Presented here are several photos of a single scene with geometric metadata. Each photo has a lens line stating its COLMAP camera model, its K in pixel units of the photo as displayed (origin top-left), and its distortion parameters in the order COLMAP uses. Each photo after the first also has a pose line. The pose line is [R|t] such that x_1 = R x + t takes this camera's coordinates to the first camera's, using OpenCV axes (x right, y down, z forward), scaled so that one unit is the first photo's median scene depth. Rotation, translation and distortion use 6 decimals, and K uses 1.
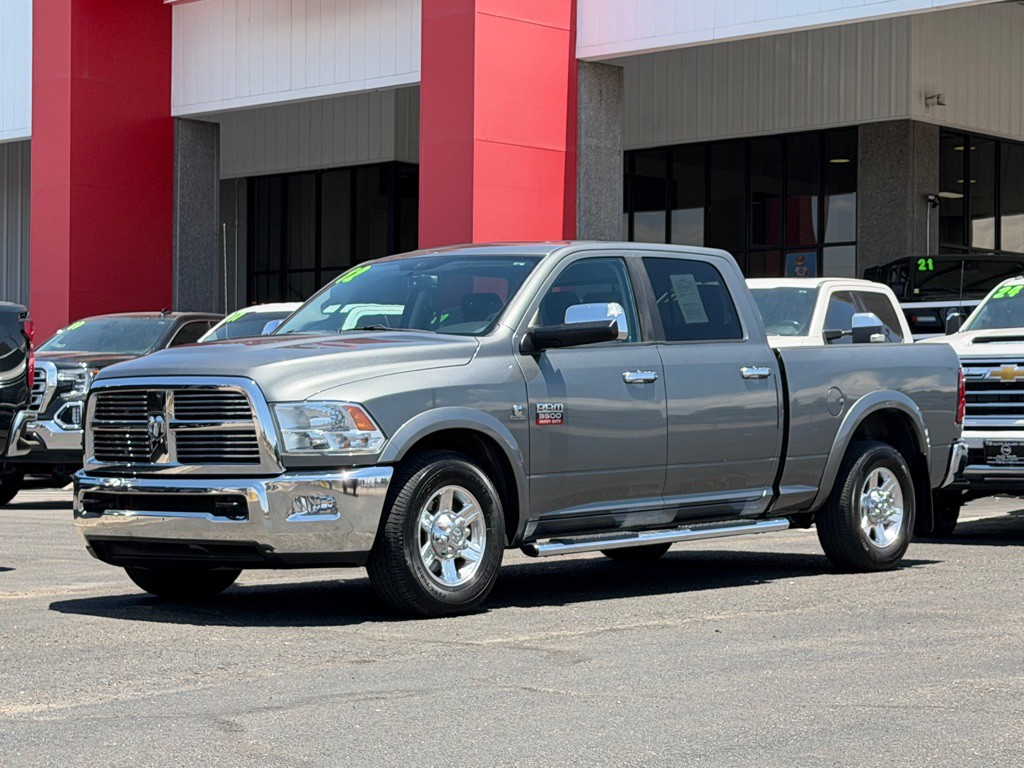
lens RADIAL K [[2264.7, 0, 516.0], [0, 2264.7, 386.3], [0, 0, 1]] dist [0.129239, 0.267352]
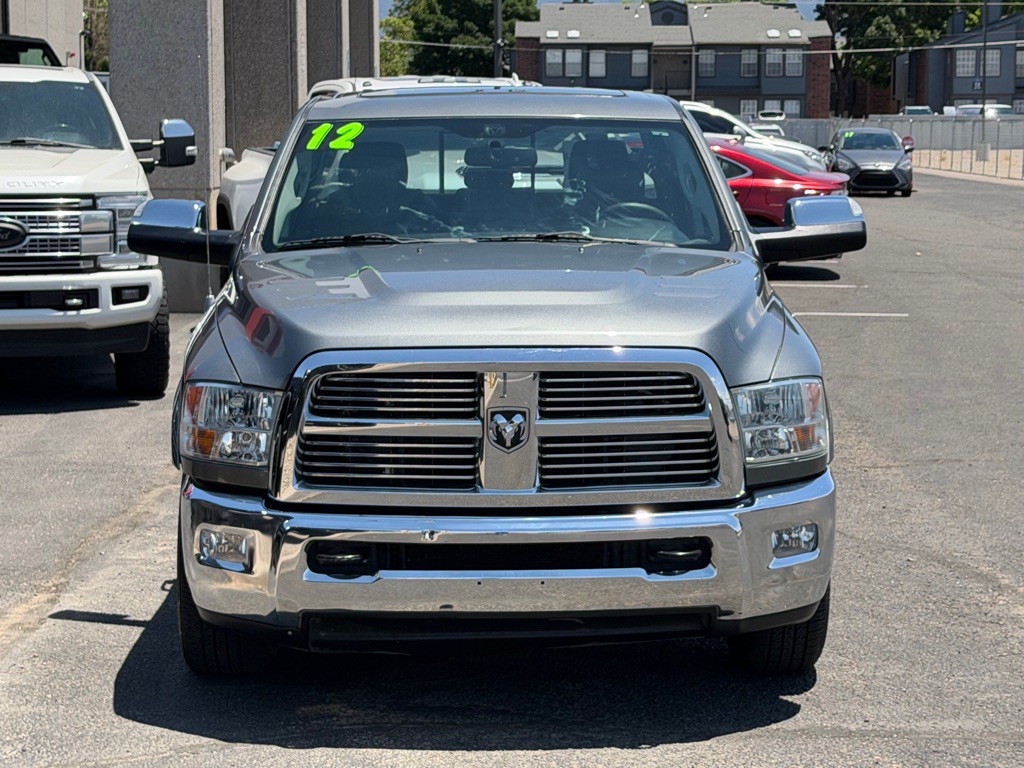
lens RADIAL K [[2283.3, 0, 524.6], [0, 2283.3, 395.0], [0, 0, 1]] dist [0.123069, 0.324857]
pose [[0.740343, -0.075788, 0.667944, -0.360200], [-0.009805, 0.992301, 0.123459, -0.042958], [-0.672158, -0.097951, 0.733900, 0.353964]]
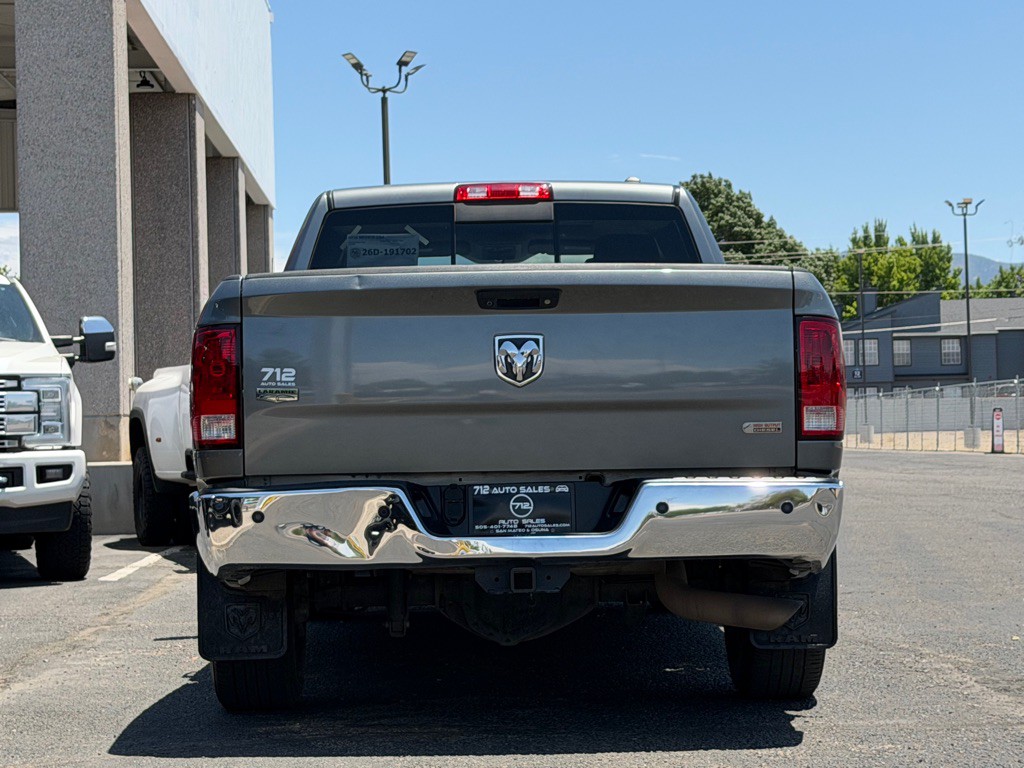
lens RADIAL K [[2293.7, 0, 510.1], [0, 2293.7, 388.3], [0, 0, 1]] dist [0.150802, -0.012648]
pose [[0.710808, -0.000436, 0.703386, -0.387645], [0.012771, 0.999843, -0.012286, 0.007595], [-0.703271, 0.017716, 0.710702, 0.339992]]
